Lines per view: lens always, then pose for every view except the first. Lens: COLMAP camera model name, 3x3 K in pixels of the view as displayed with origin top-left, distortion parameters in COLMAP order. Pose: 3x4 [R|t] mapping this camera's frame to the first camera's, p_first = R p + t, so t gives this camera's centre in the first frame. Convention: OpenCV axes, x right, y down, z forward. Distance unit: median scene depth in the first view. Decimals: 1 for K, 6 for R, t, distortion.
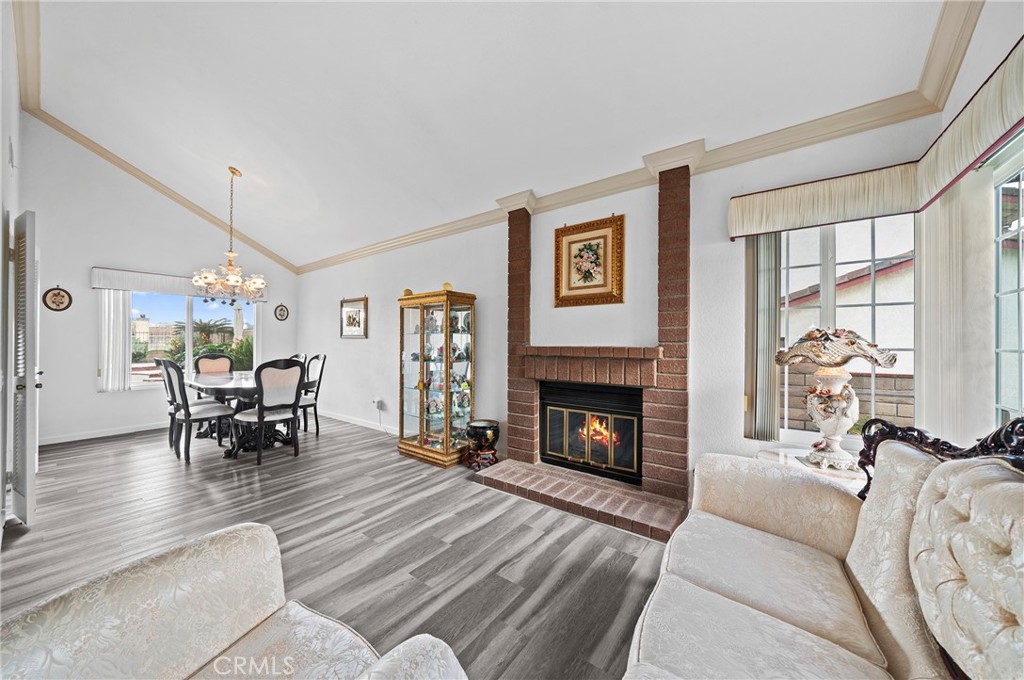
lens RADIAL K [[350.9, 0, 519.4], [0, 350.9, 341.4], [0, 0, 1]] dist [-0.001794, -0.000320]
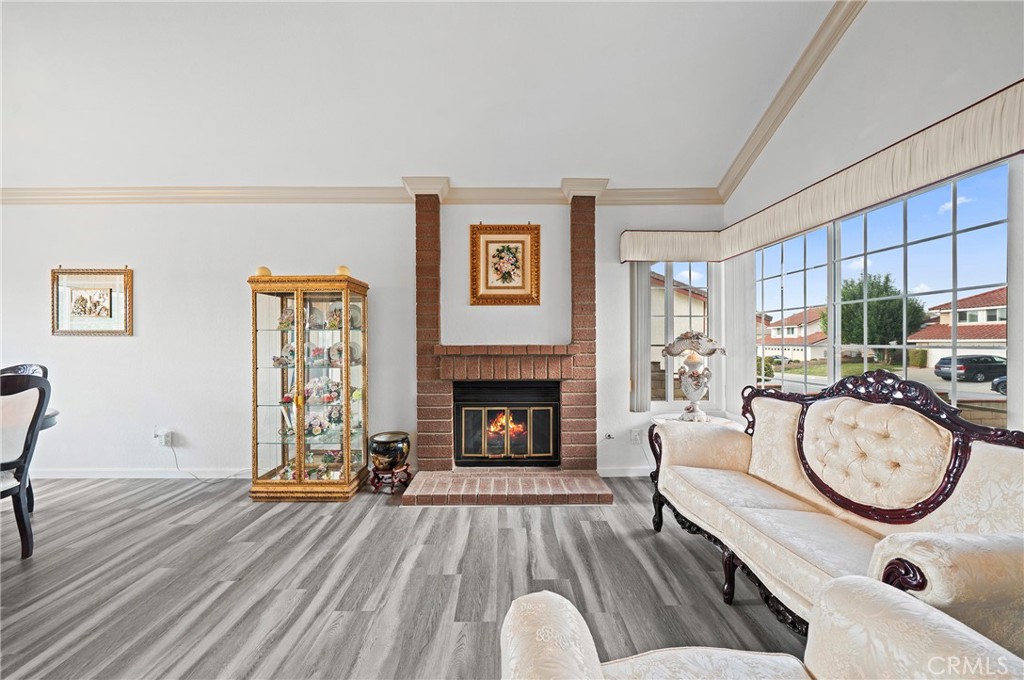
lens RADIAL K [[350.9, 0, 515.2], [0, 350.9, 343.7], [0, 0, 1]] dist [-0.001794, -0.000320]
pose [[0.800751, -0.006639, 0.598961, -0.410158], [0.002305, 0.999965, 0.008003, 0.002398], [-0.598993, -0.005028, 0.800738, 0.155026]]
